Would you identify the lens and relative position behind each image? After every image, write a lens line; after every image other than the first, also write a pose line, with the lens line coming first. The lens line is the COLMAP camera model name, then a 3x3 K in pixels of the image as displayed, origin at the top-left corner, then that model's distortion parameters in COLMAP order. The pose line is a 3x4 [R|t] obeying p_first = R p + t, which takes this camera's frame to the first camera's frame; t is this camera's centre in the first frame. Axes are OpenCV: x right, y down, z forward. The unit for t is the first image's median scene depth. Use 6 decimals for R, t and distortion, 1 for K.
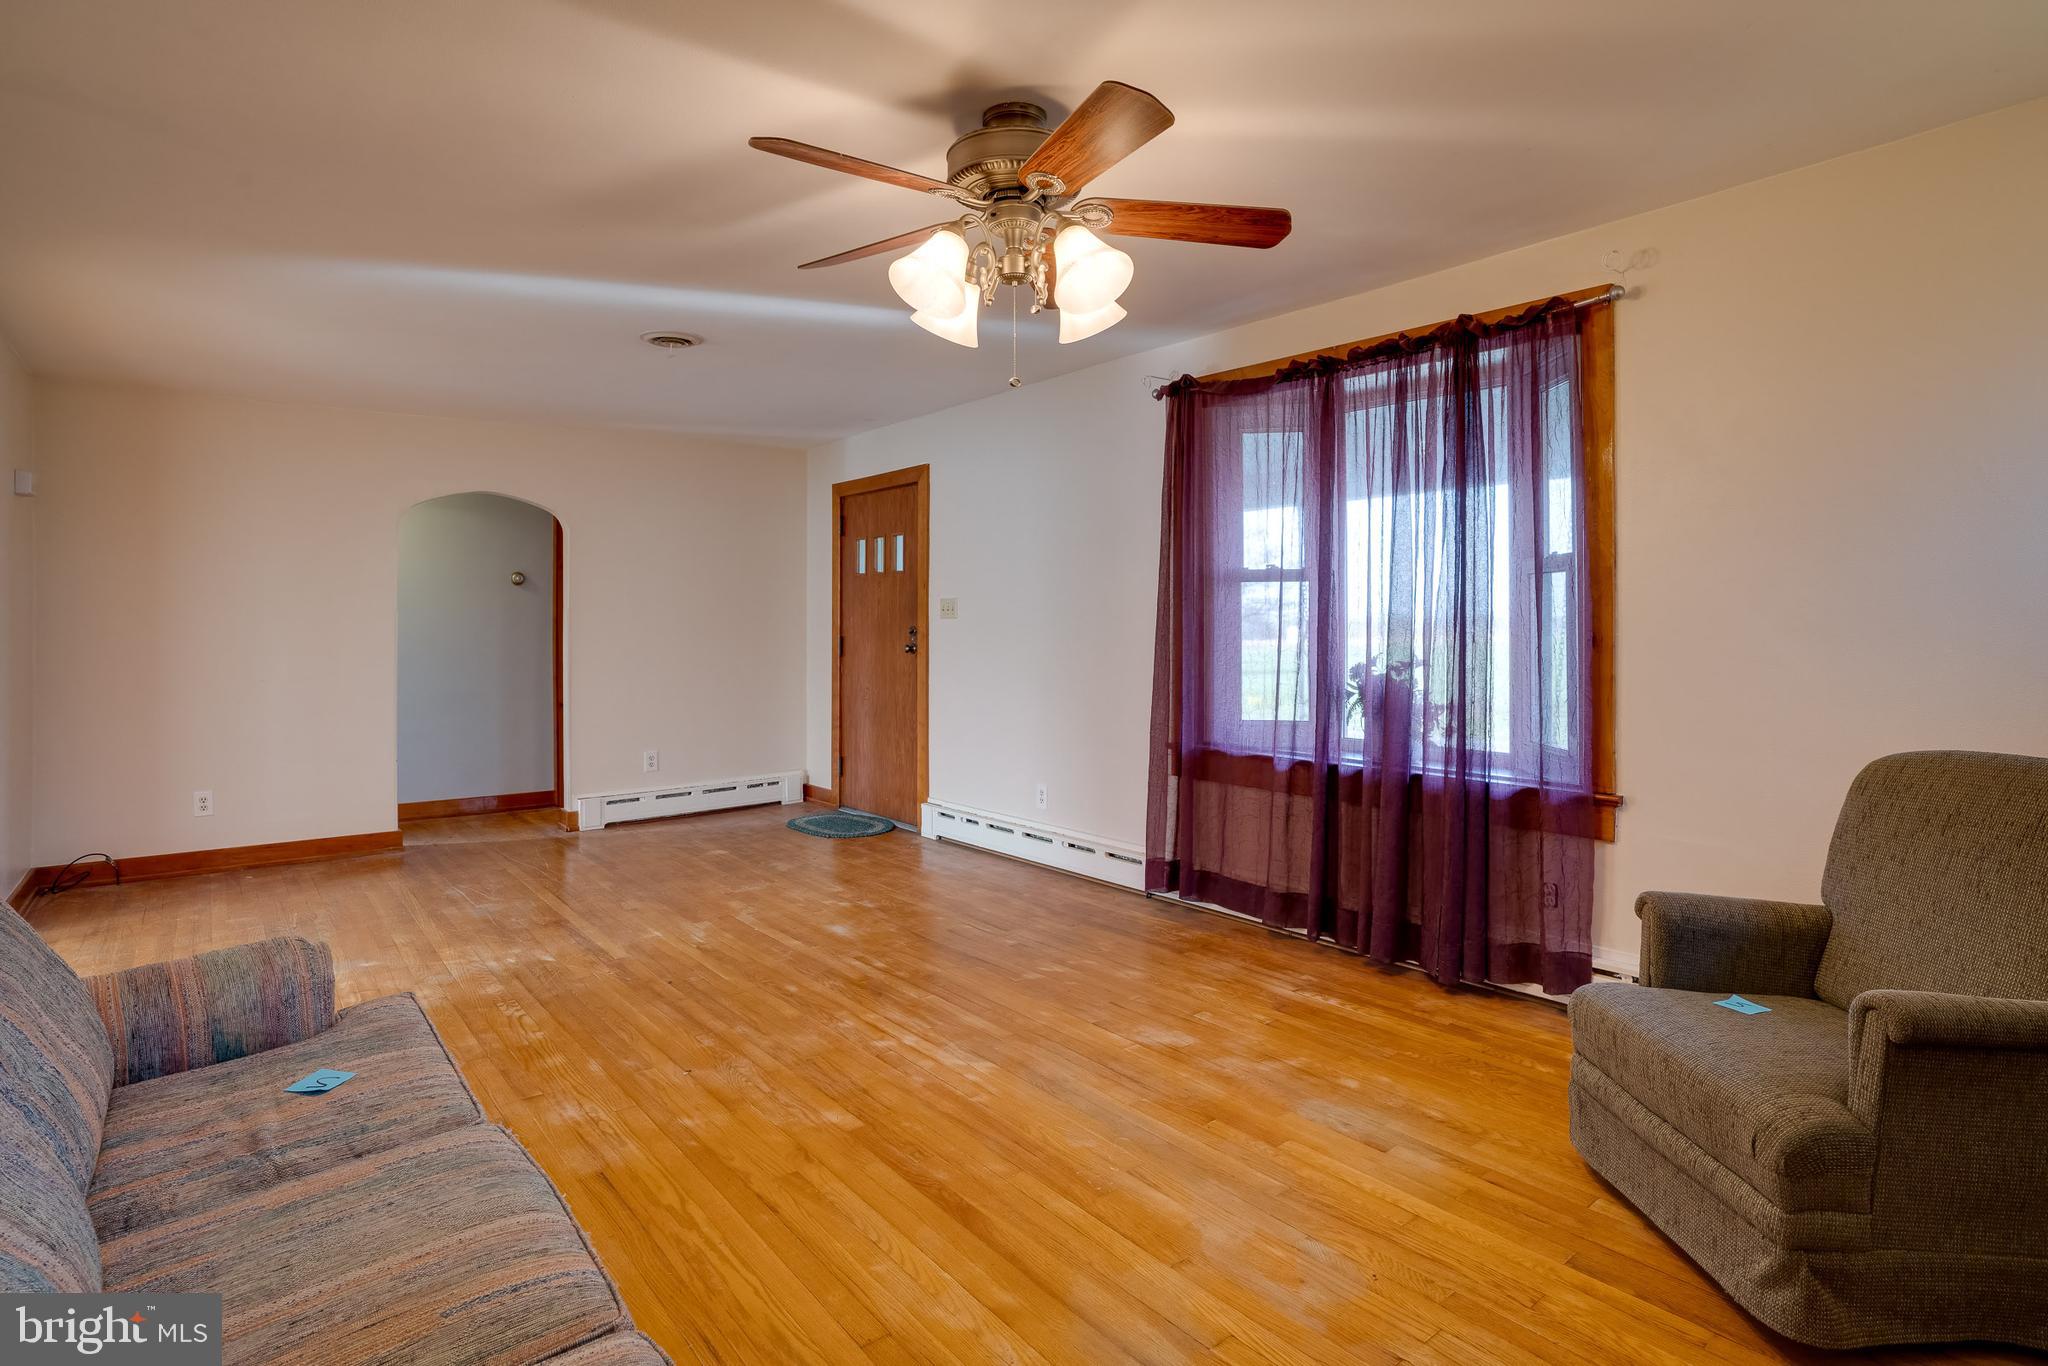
lens RADIAL K [[1049.4, 0, 1010.0], [0, 1049.4, 614.5], [0, 0, 1]] dist [-0.062193, 0.026457]
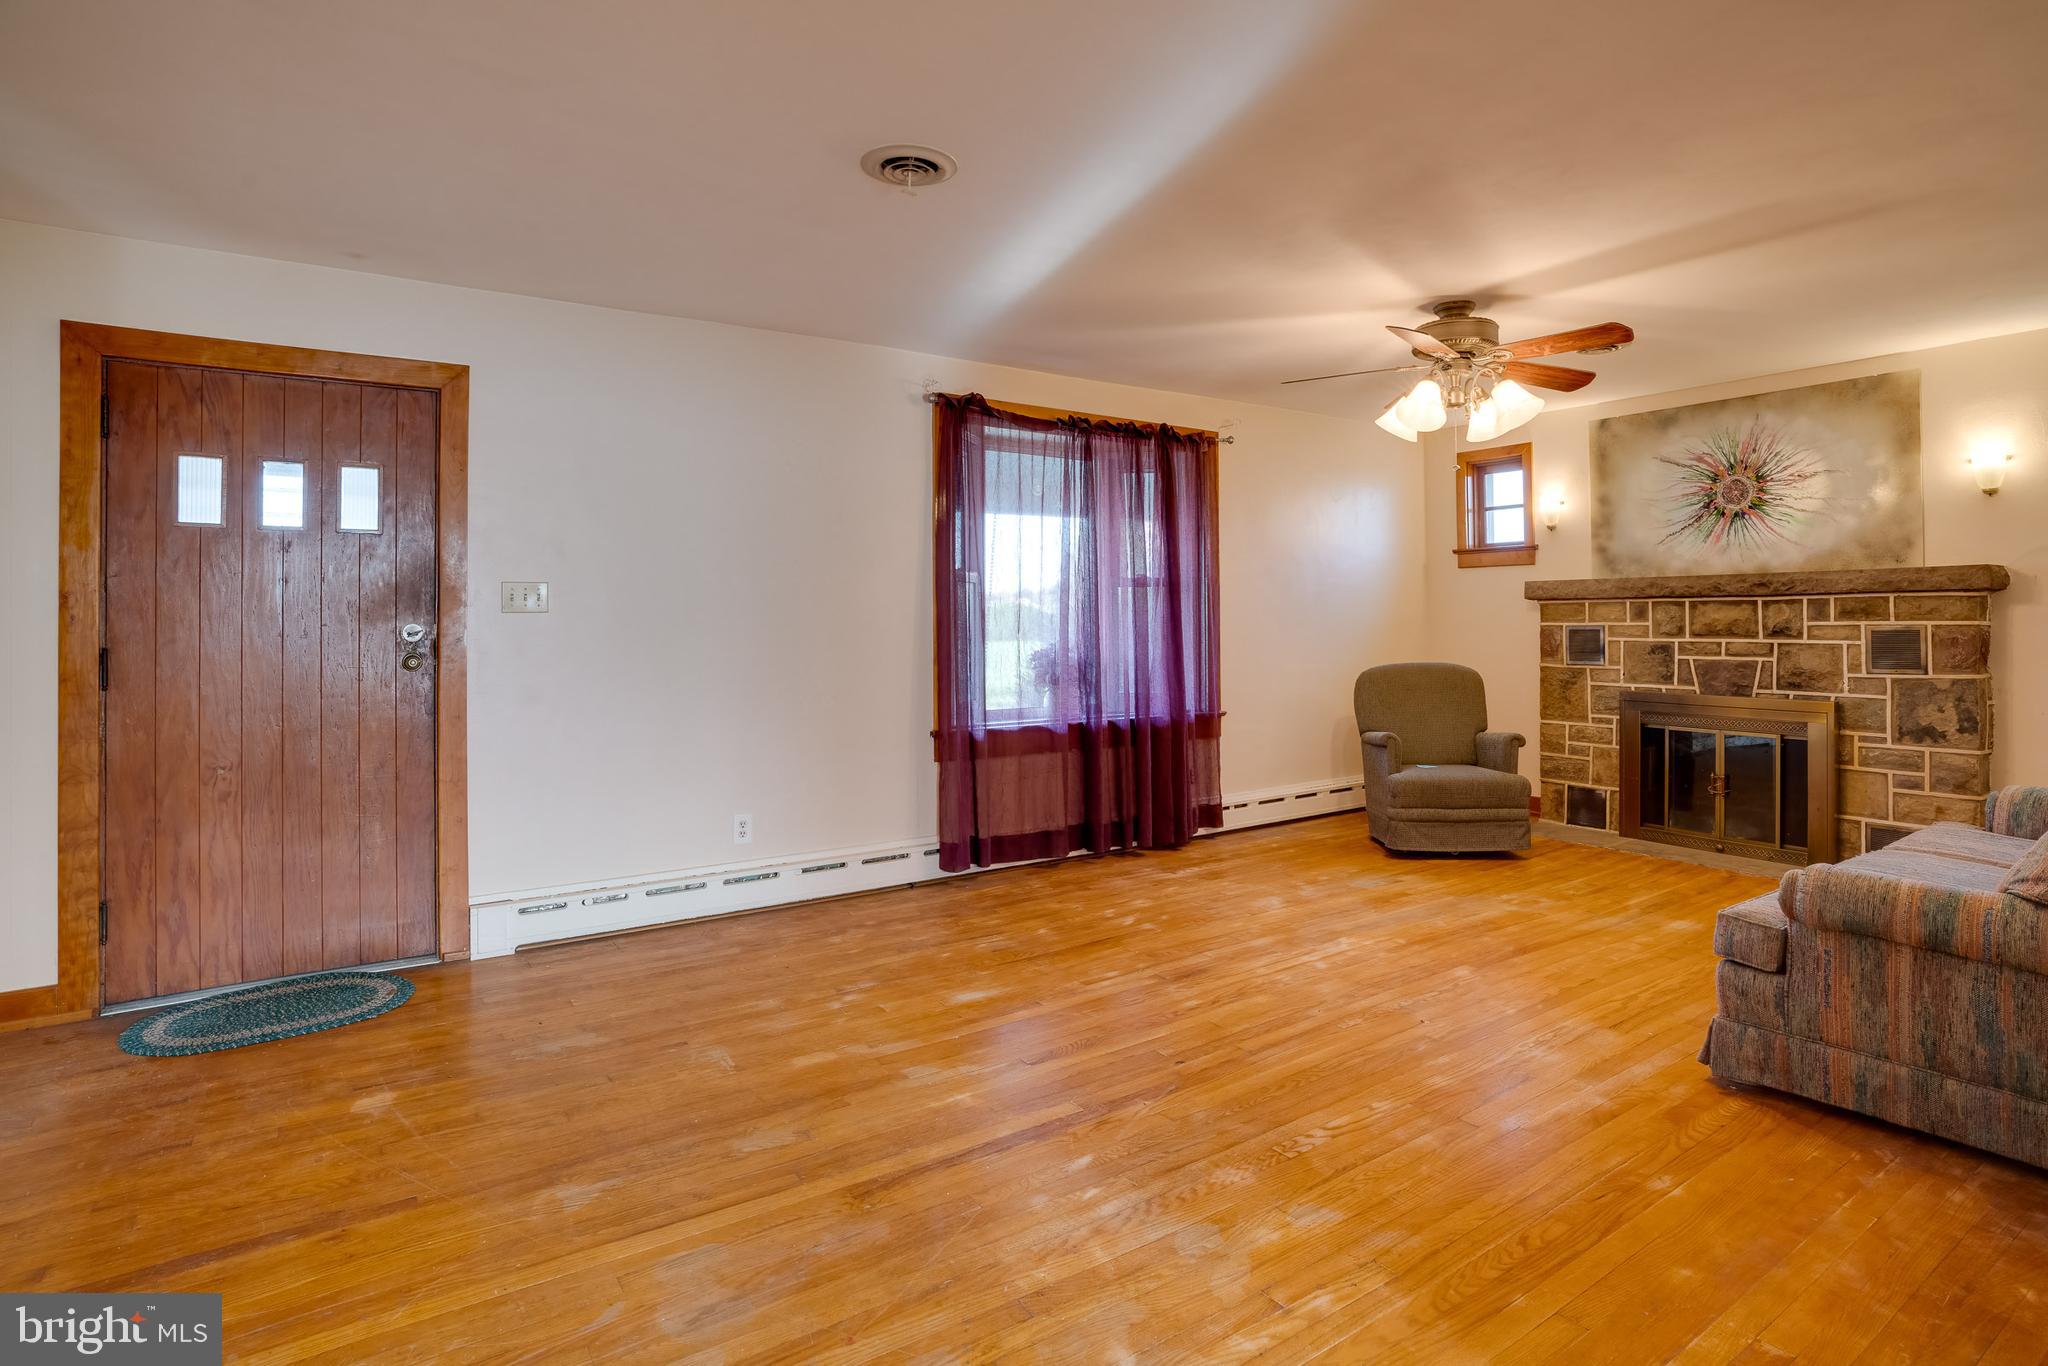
lens RADIAL K [[1056.7, 0, 1013.3], [0, 1056.7, 612.8], [0, 0, 1]] dist [-0.059581, 0.042329]
pose [[0.076502, 0.008816, 0.997030, -1.154536], [-0.002114, 0.999960, -0.008680, 0.013850], [-0.997067, -0.001444, 0.076517, 1.071807]]
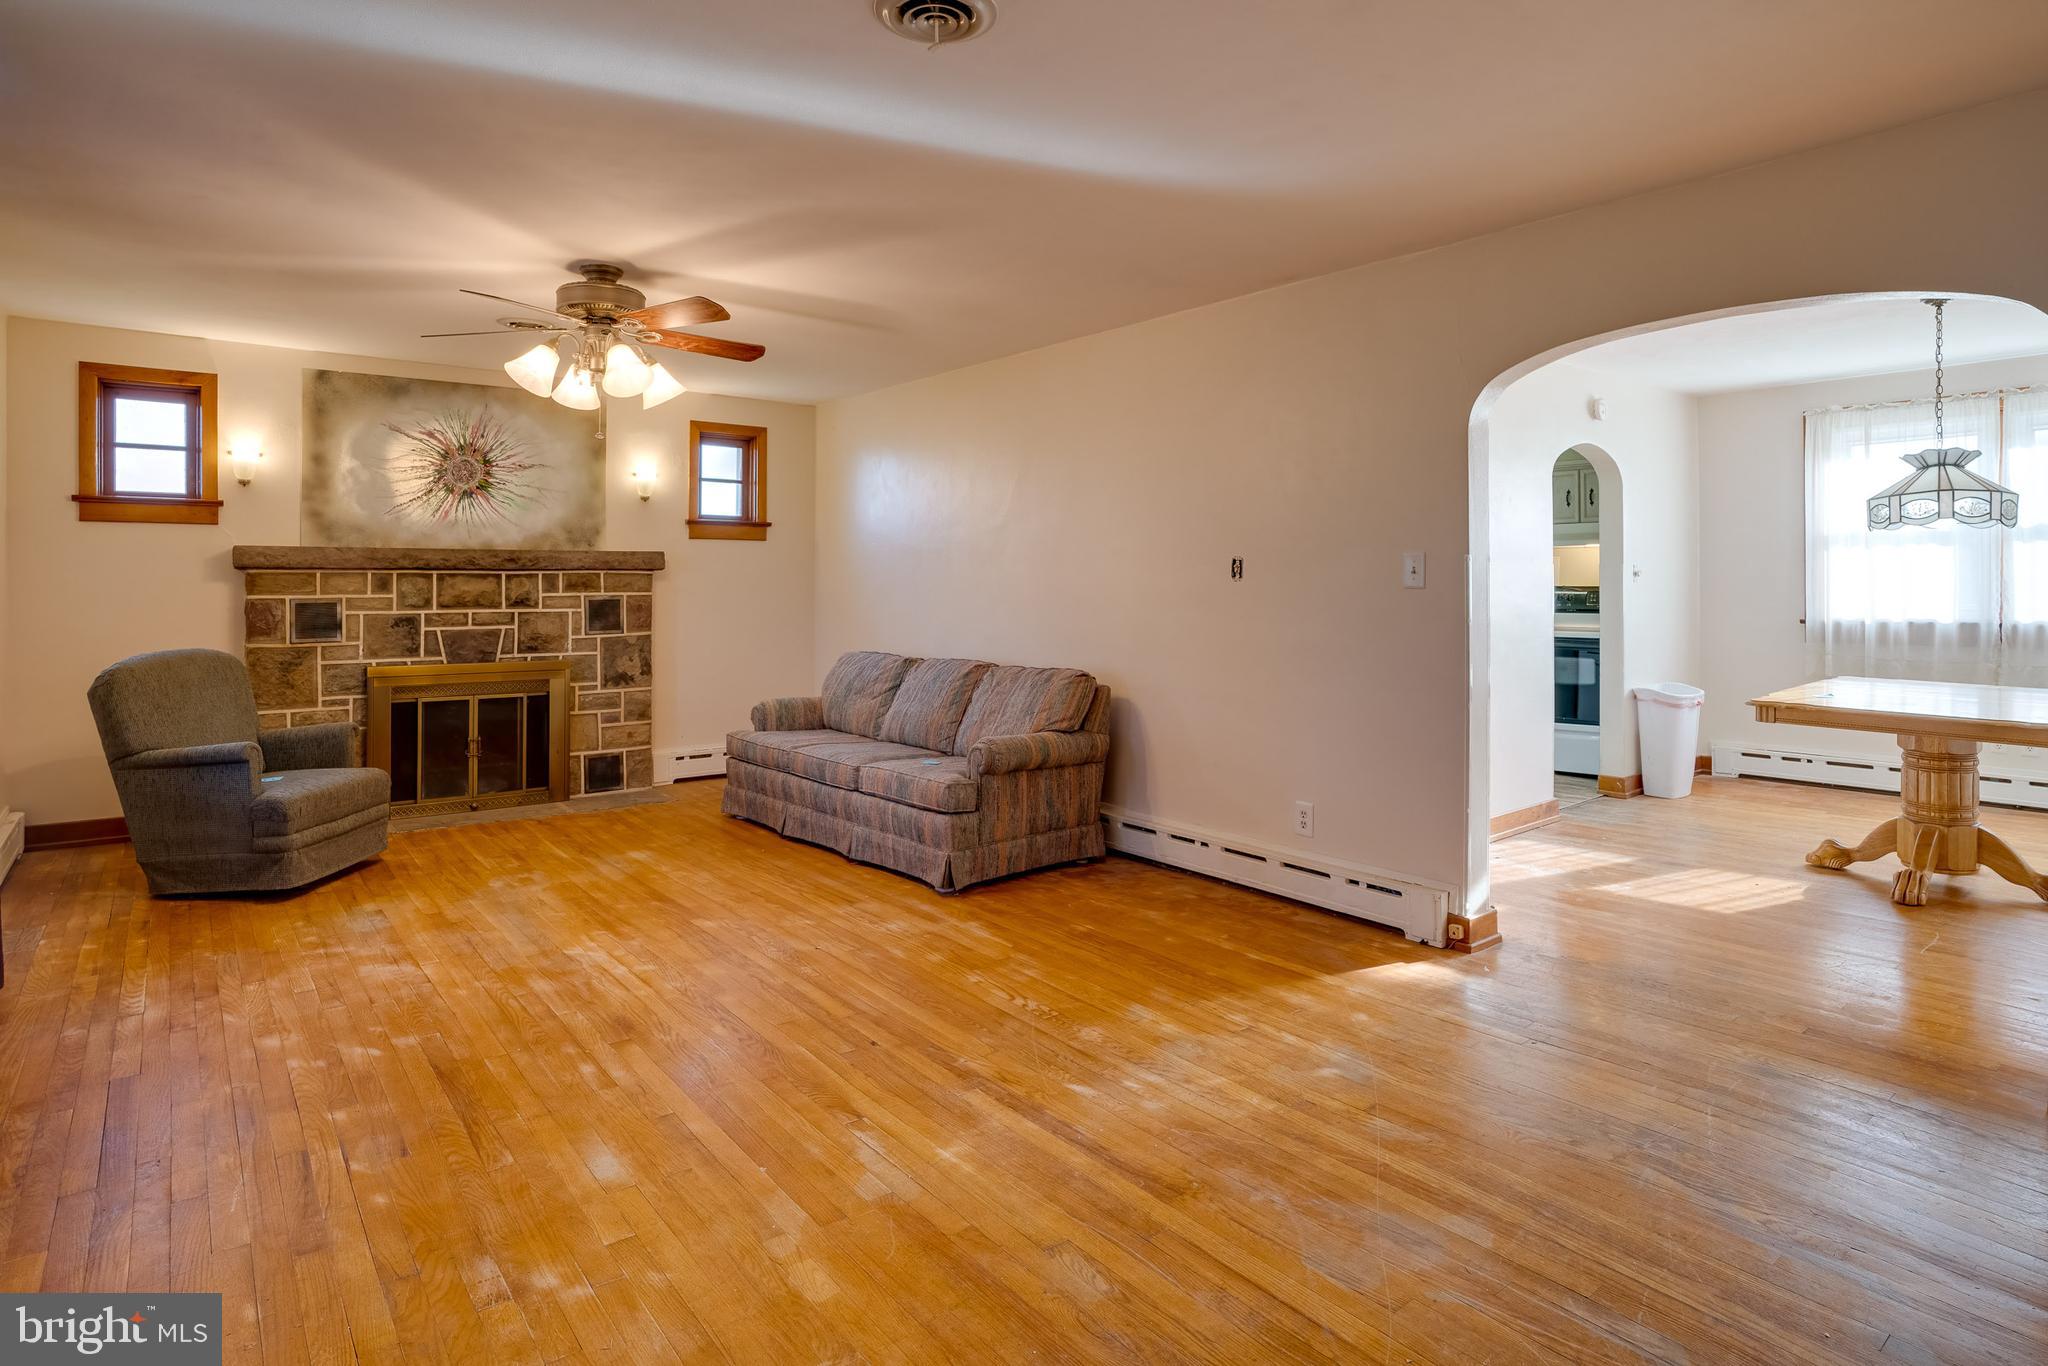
lens RADIAL K [[1108.6, 0, 1048.9], [0, 1108.6, 576.1], [0, 0, 1]] dist [-0.064754, 0.035441]
pose [[-0.999822, 0.005058, -0.018196, -0.448998], [0.005361, 0.999848, -0.016612, 0.017344], [0.018110, -0.016707, -0.999696, 1.841177]]
